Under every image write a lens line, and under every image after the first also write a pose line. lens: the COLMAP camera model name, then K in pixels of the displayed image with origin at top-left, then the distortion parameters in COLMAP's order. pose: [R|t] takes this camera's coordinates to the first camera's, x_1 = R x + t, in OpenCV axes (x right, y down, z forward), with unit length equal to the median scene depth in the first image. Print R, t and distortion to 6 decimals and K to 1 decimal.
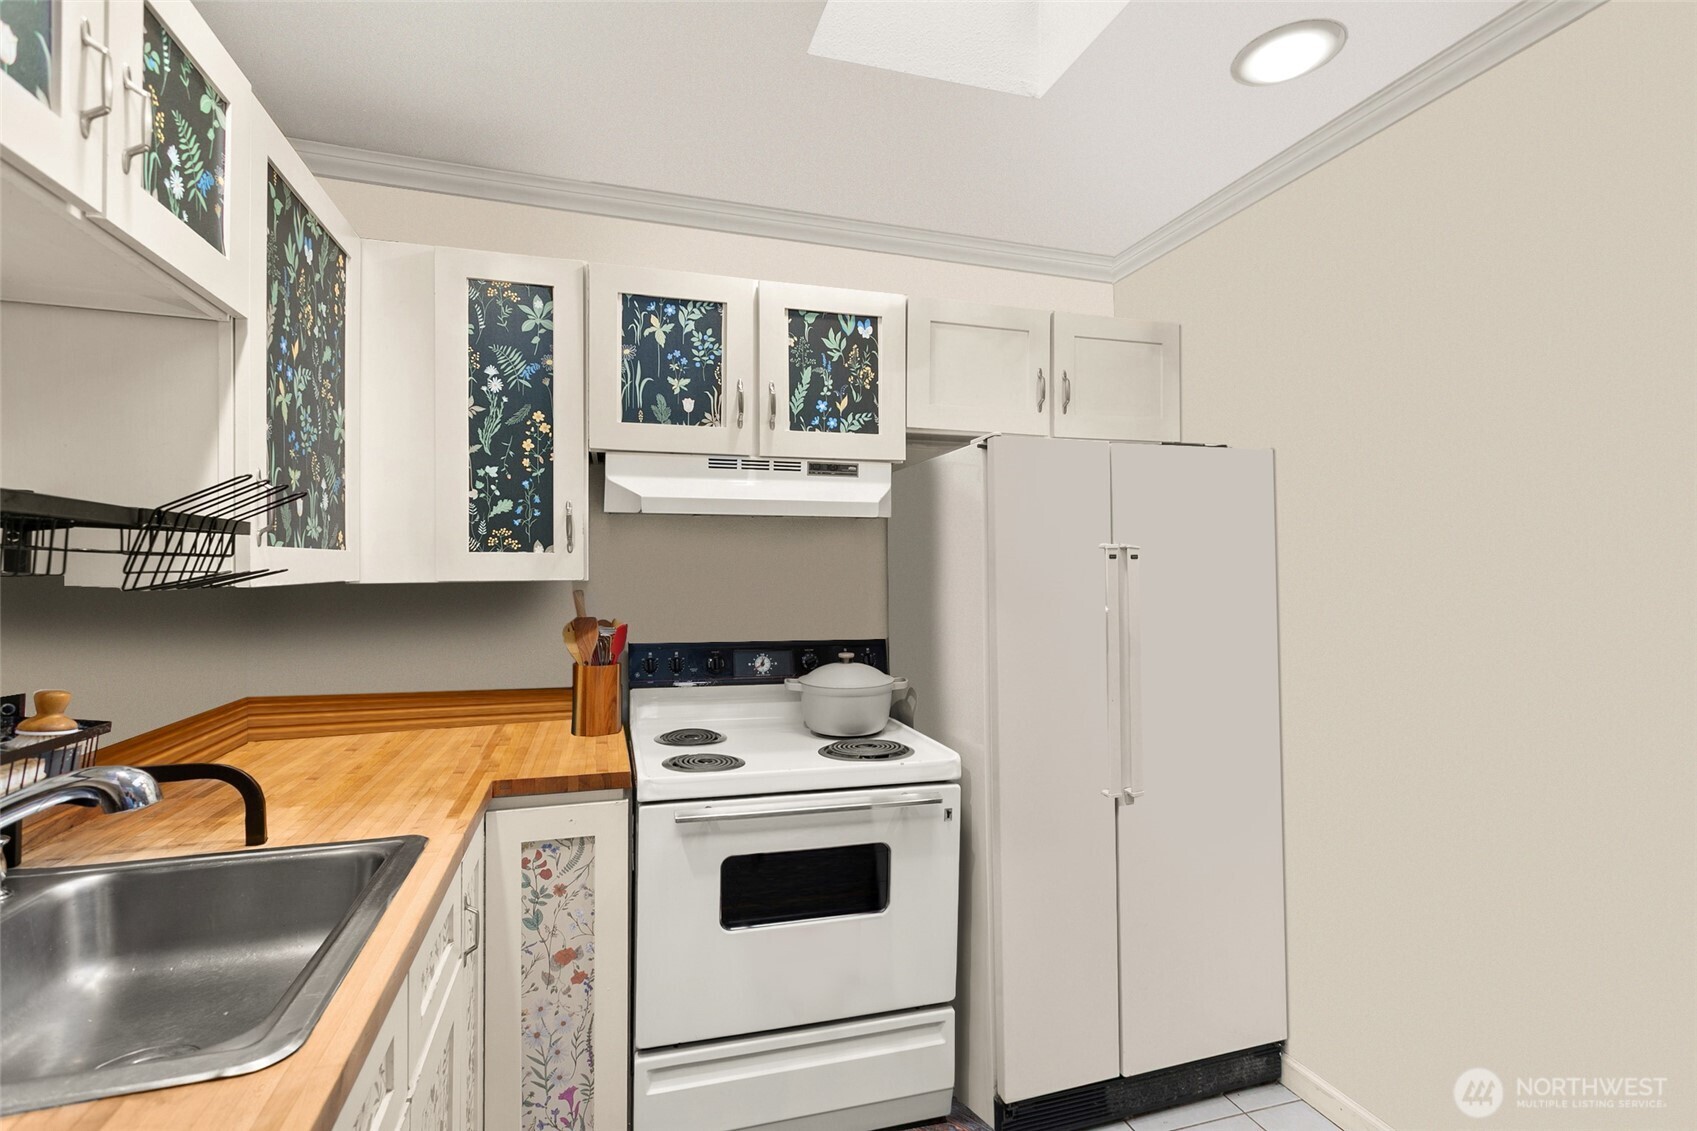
lens RADIAL K [[799.3, 0, 850.7], [0, 799.3, 569.9], [0, 0, 1]] dist [-0.001150, 0.004557]
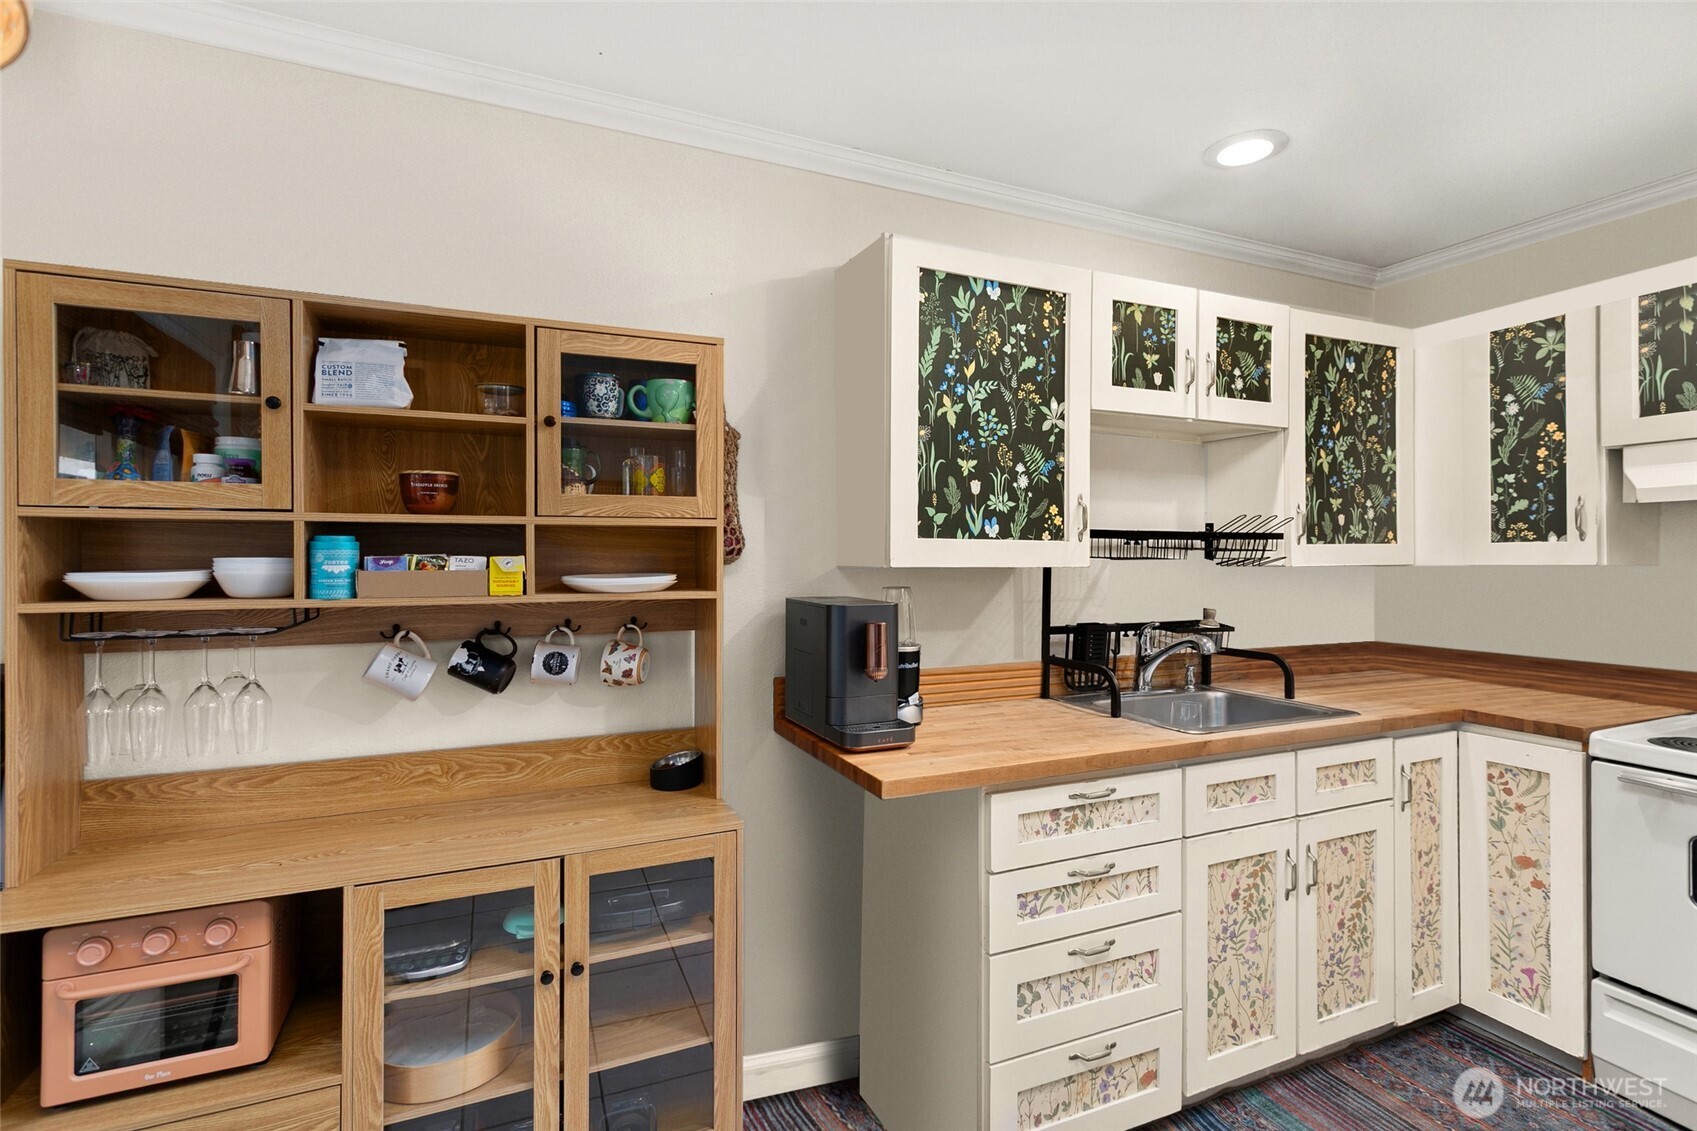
lens RADIAL K [[799.3, 0, 841.8], [0, 799.3, 556.7], [0, 0, 1]] dist [-0.001150, 0.004557]
pose [[0.111654, -0.003767, -0.993740, 0.688085], [0.004021, 0.999986, -0.003339, 0.000646], [0.993739, -0.003623, 0.111668, -0.187760]]
